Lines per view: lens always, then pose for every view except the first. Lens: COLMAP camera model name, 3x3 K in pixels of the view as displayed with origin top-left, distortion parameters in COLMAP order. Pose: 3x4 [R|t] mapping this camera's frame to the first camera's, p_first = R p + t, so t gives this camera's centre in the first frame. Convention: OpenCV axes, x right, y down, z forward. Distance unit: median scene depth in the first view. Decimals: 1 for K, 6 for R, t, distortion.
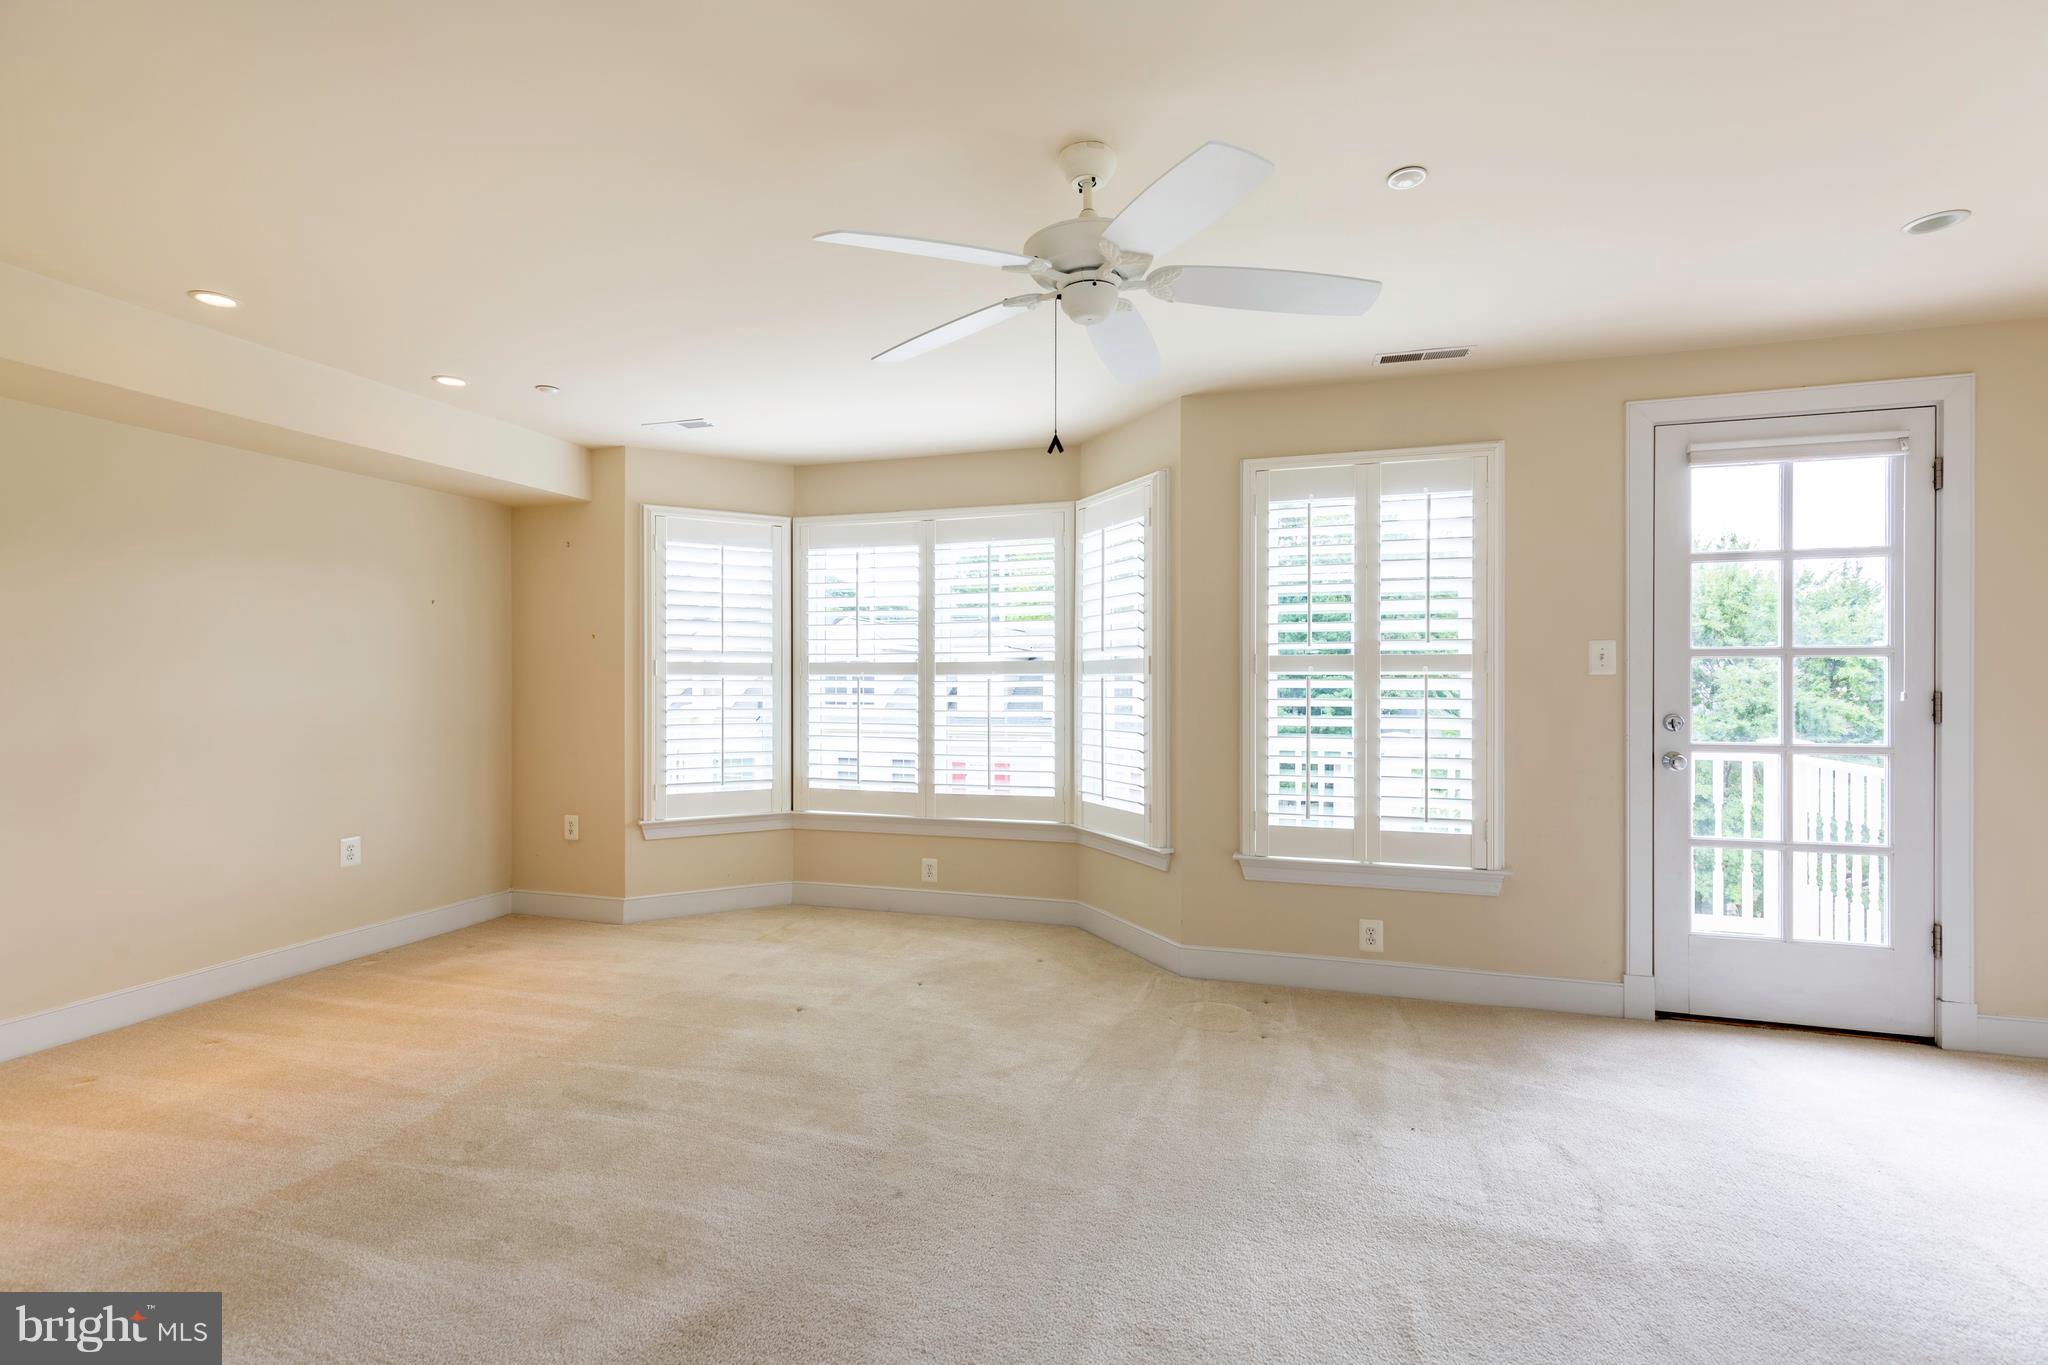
lens RADIAL K [[927.9, 0, 1016.8], [0, 927.9, 691.1], [0, 0, 1]] dist [0.010736, -0.003322]
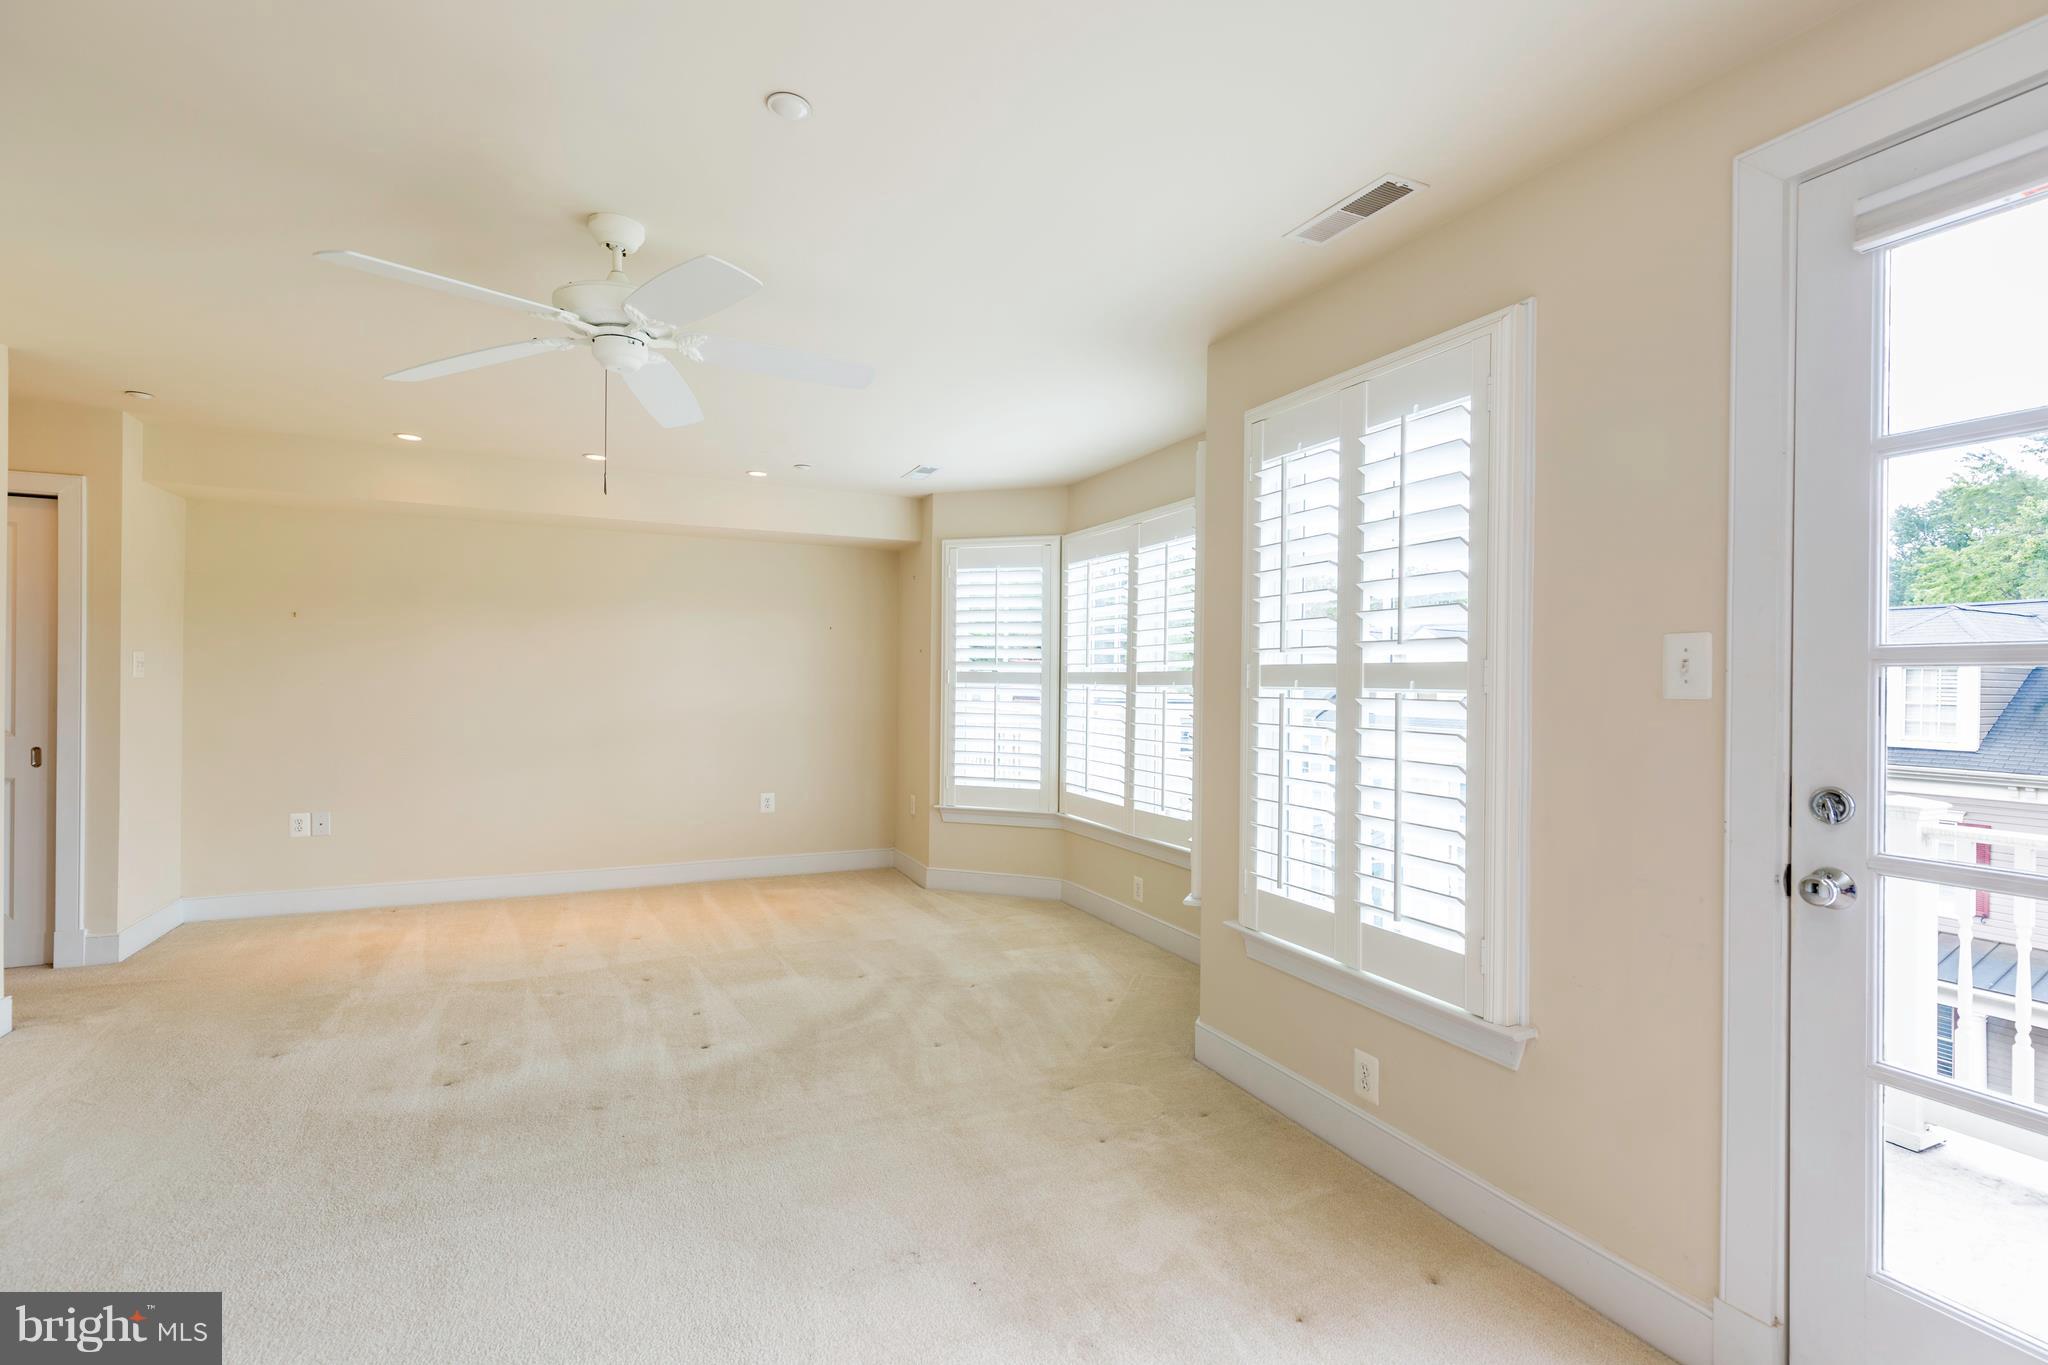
lens RADIAL K [[927.9, 0, 1009.6], [0, 927.9, 691.3], [0, 0, 1]] dist [0.010736, -0.003322]
pose [[0.673058, 0.014465, -0.739448, 0.607017], [-0.017268, 0.999844, 0.003842, -0.014213], [0.739388, 0.010183, 0.673202, 0.298493]]
